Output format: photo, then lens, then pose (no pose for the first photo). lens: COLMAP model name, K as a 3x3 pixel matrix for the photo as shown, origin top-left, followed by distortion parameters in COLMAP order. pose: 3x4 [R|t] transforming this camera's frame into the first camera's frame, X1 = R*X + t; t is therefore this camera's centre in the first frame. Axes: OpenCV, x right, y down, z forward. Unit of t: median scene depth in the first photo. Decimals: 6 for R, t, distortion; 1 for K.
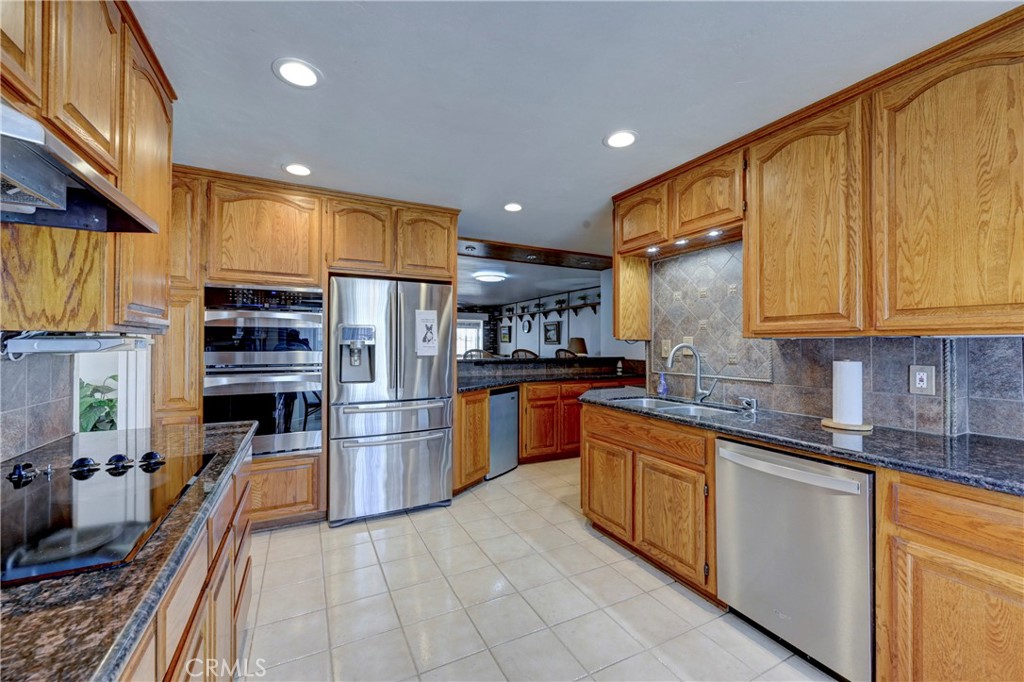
lens RADIAL K [[408.5, 0, 512.0], [0, 408.5, 341.0], [0, 0, 1]] dist [-0.001823, 0.000166]
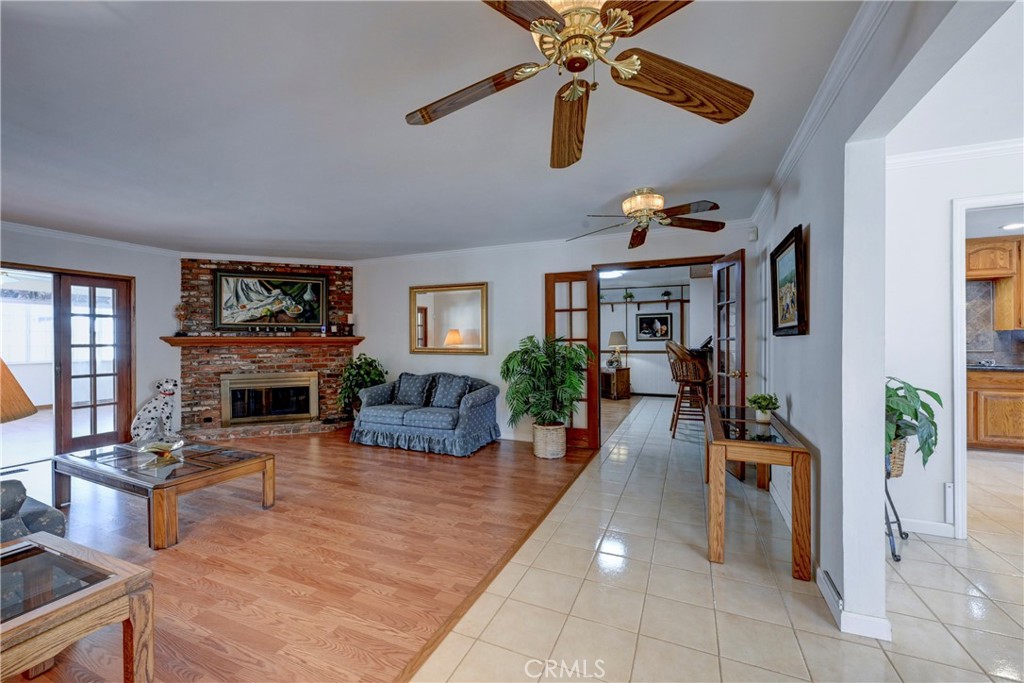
lens RADIAL K [[408.5, 0, 512.0], [0, 408.5, 341.5], [0, 0, 1]] dist [-0.001823, 0.000166]
pose [[0.767738, -0.001827, 0.640761, -2.678933], [-0.003720, 0.999966, 0.007308, 0.044705], [-0.640753, -0.007994, 0.767706, 1.002307]]
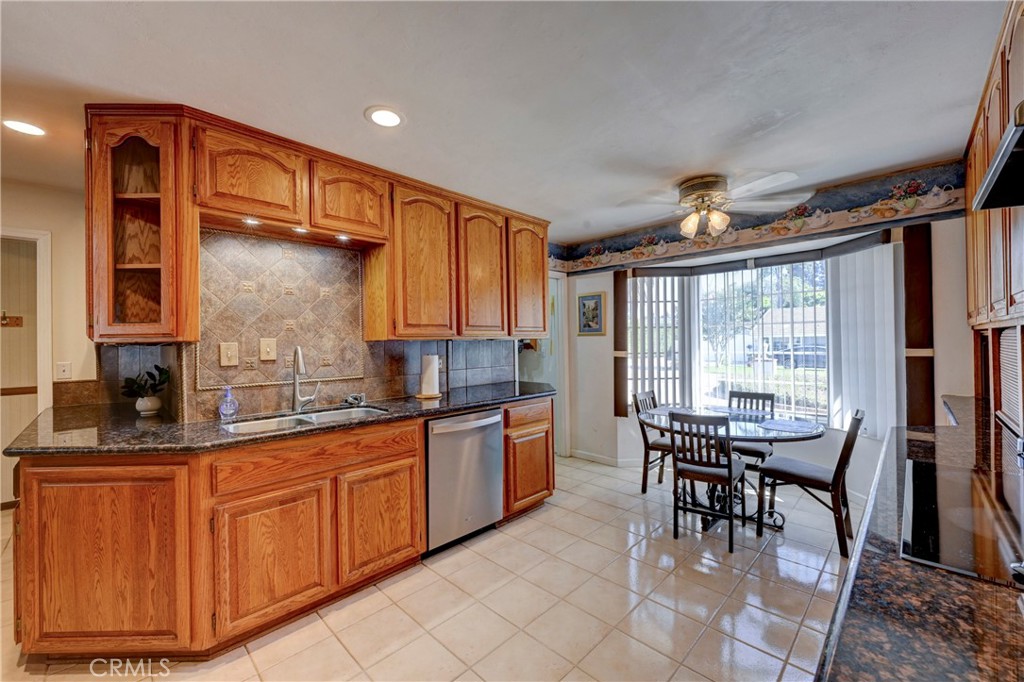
lens RADIAL K [[408.5, 0, 512.0], [0, 408.5, 341.0], [0, 0, 1]] dist [-0.001823, 0.000166]
pose [[-0.311378, 0.005483, 0.950270, -0.645920], [0.008027, 0.999963, -0.003140, 0.001922], [-0.950252, 0.006650, -0.311411, 0.983759]]
